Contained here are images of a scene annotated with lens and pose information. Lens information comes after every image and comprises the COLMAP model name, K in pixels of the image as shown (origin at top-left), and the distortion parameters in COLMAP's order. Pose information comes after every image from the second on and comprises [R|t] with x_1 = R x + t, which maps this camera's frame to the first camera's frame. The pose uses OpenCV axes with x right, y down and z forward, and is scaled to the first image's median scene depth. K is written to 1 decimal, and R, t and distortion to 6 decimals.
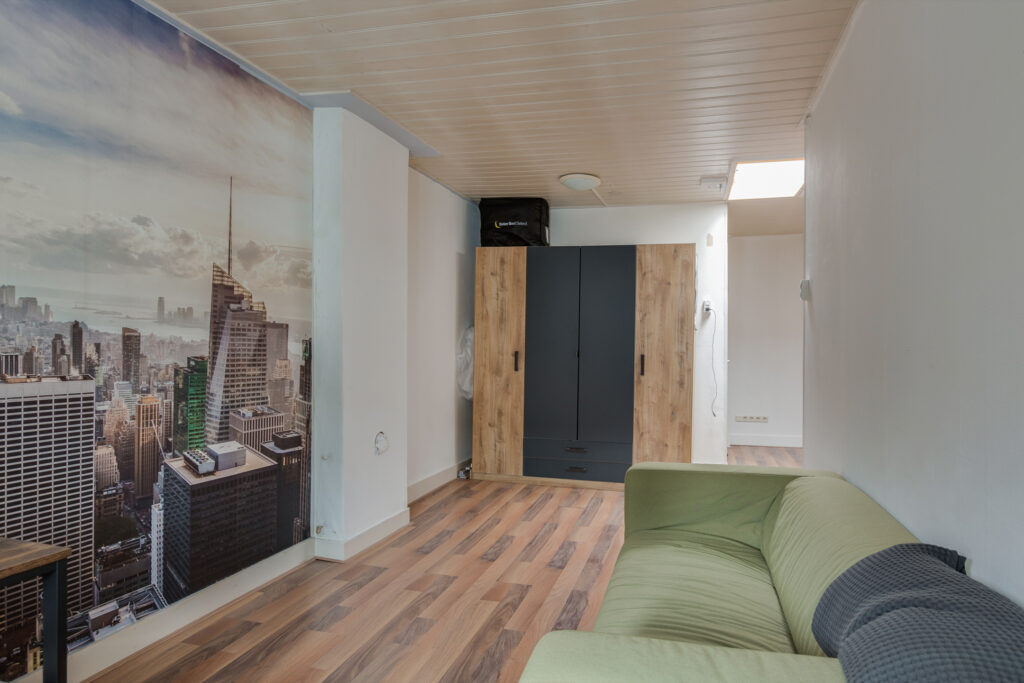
lens RADIAL K [[672.5, 0, 514.3], [0, 672.5, 344.2], [0, 0, 1]] dist [-0.000853, 0.000139]
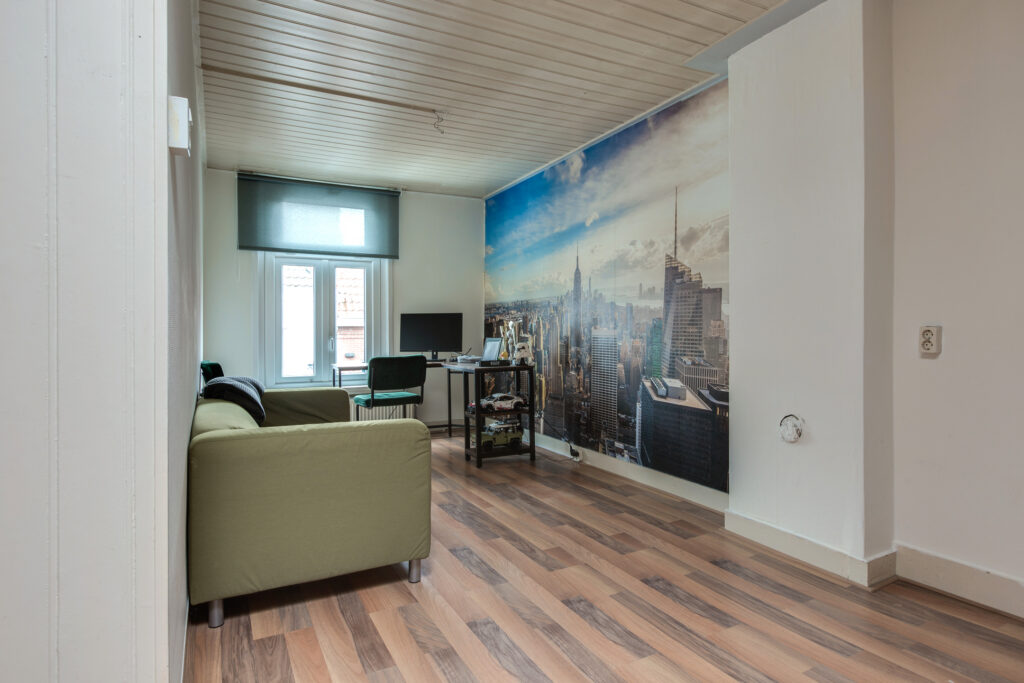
lens RADIAL K [[566.6, 0, 515.4], [0, 566.6, 335.0], [0, 0, 1]] dist [0.000883, -0.000035]
pose [[-0.738908, -0.001483, -0.673805, 0.604752], [-0.005700, 0.999976, 0.004050, 0.051158], [0.673782, 0.006833, -0.738898, 1.639835]]
